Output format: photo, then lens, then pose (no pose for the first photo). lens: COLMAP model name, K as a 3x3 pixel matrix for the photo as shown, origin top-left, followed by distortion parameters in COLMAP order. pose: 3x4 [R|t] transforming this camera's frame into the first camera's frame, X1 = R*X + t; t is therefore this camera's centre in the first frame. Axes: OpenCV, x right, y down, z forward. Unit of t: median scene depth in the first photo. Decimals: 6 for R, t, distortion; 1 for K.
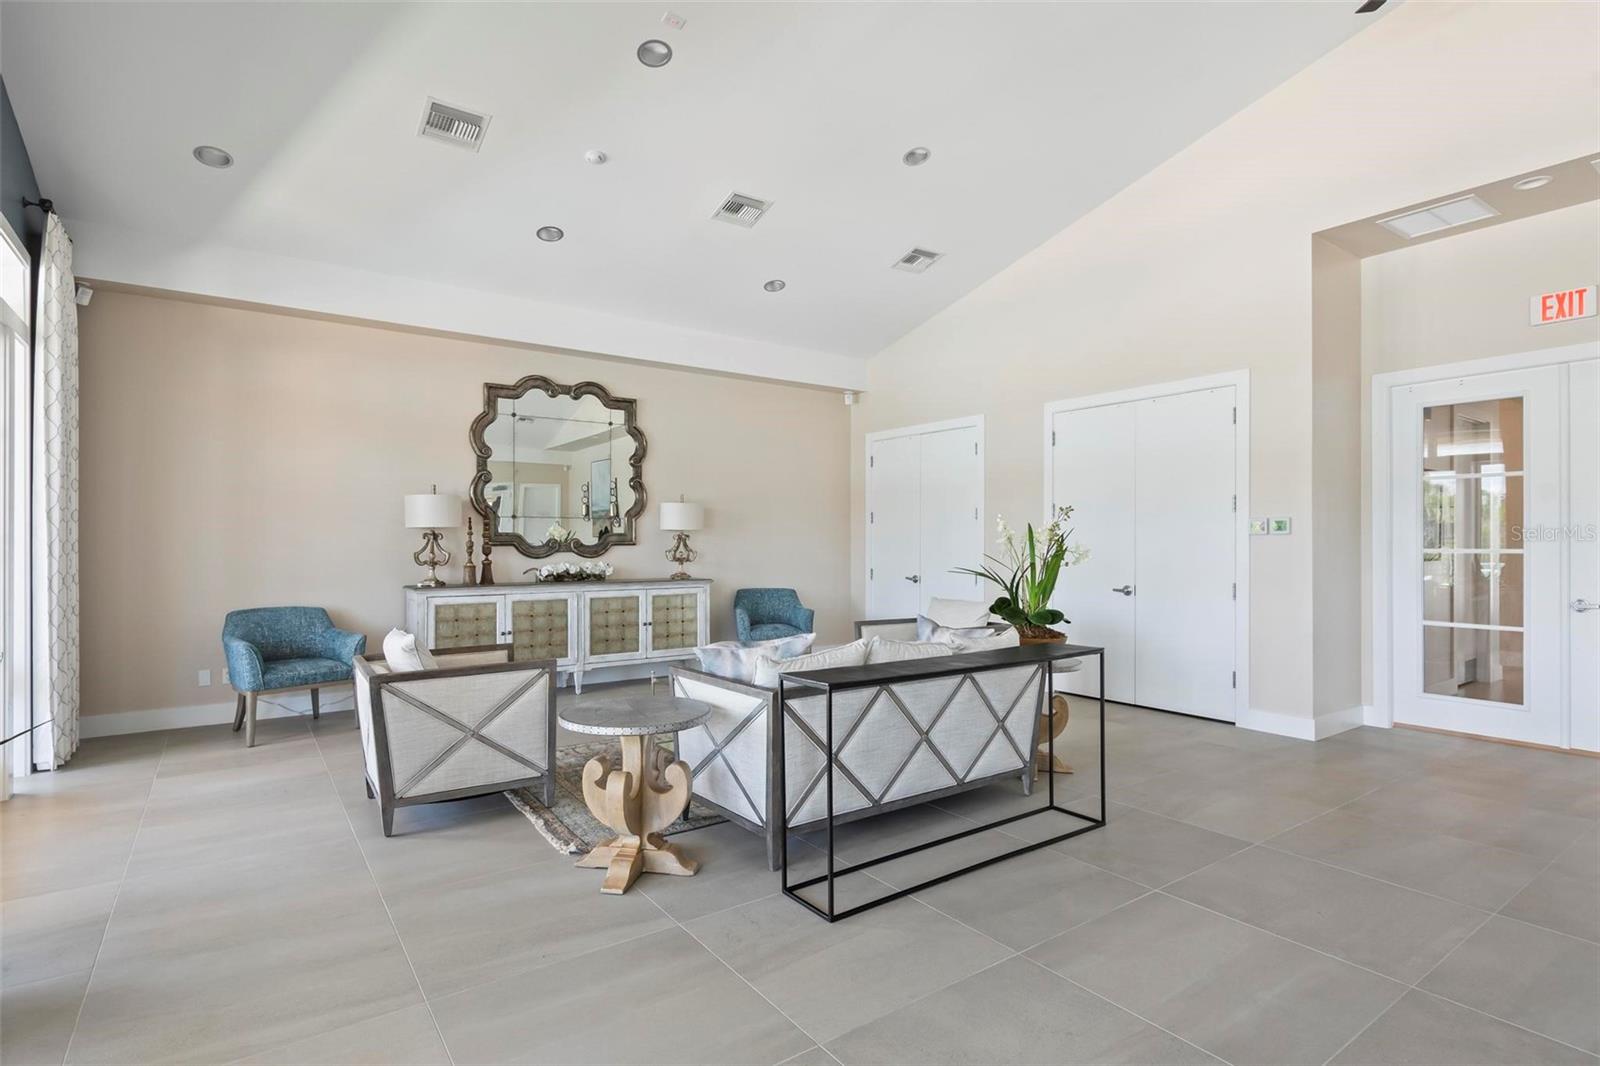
lens RADIAL K [[804.3, 0, 802.8], [0, 804.3, 528.7], [0, 0, 1]] dist [0.011423, 0.000314]
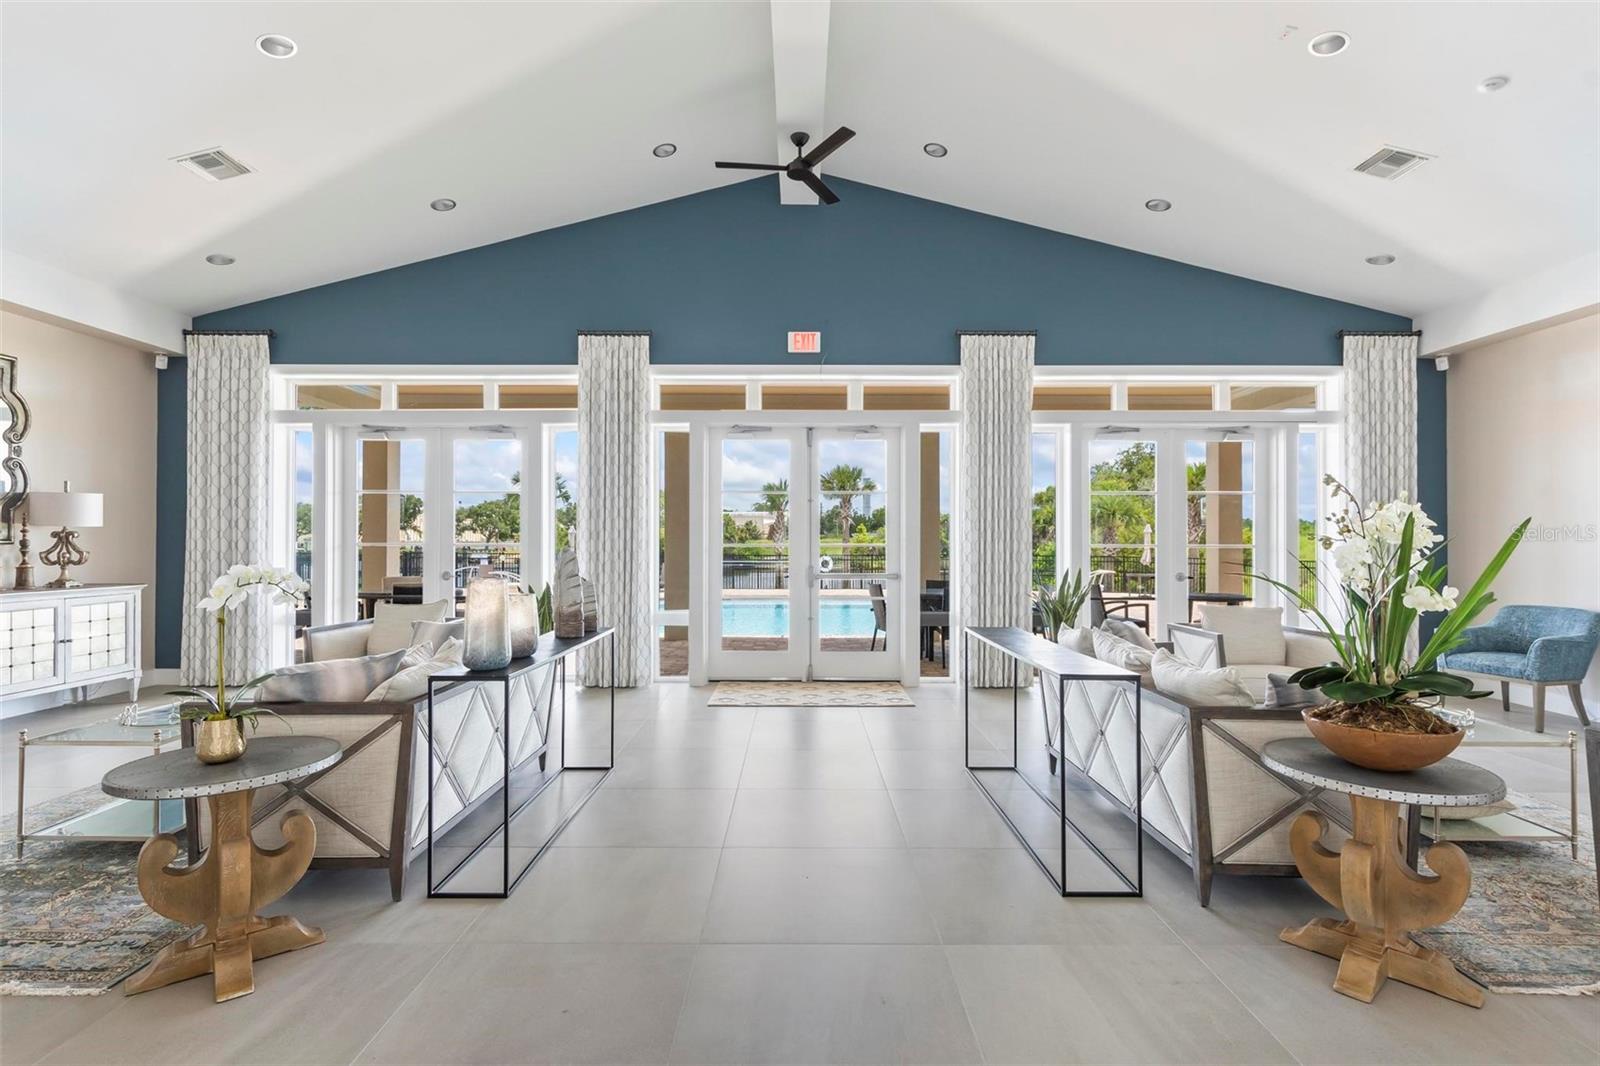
lens RADIAL K [[780.4, 0, 795.5], [0, 780.4, 534.0], [0, 0, 1]] dist [0.007123, -0.000312]
pose [[-0.592397, -0.010143, -0.805582, 0.607554], [0.013723, 0.999649, -0.022677, 0.010321], [0.805529, -0.024489, -0.592050, 0.656554]]
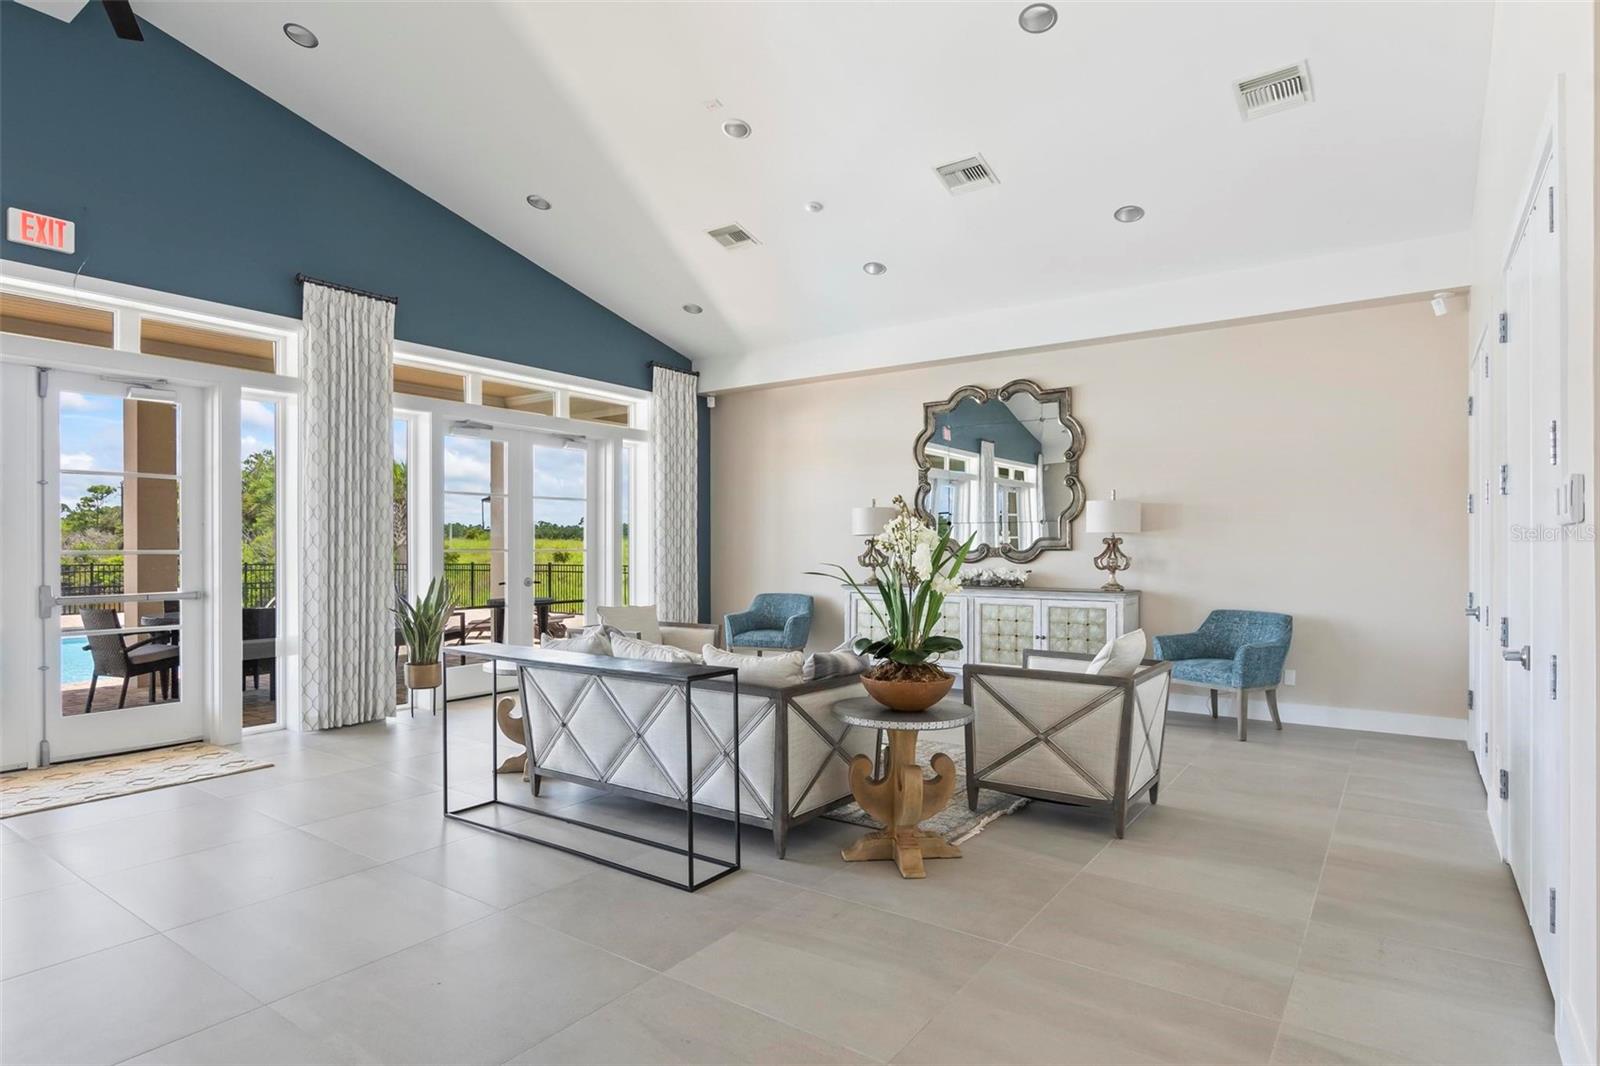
lens RADIAL K [[866.3, 0, 794.0], [0, 866.3, 543.4], [0, 0, 1]] dist [-0.007991, 0.001435]
pose [[0.312805, -0.005760, -0.949800, 0.651201], [0.019552, 0.999809, 0.000376, 0.006864], [0.949616, -0.018689, 0.312858, 0.432968]]
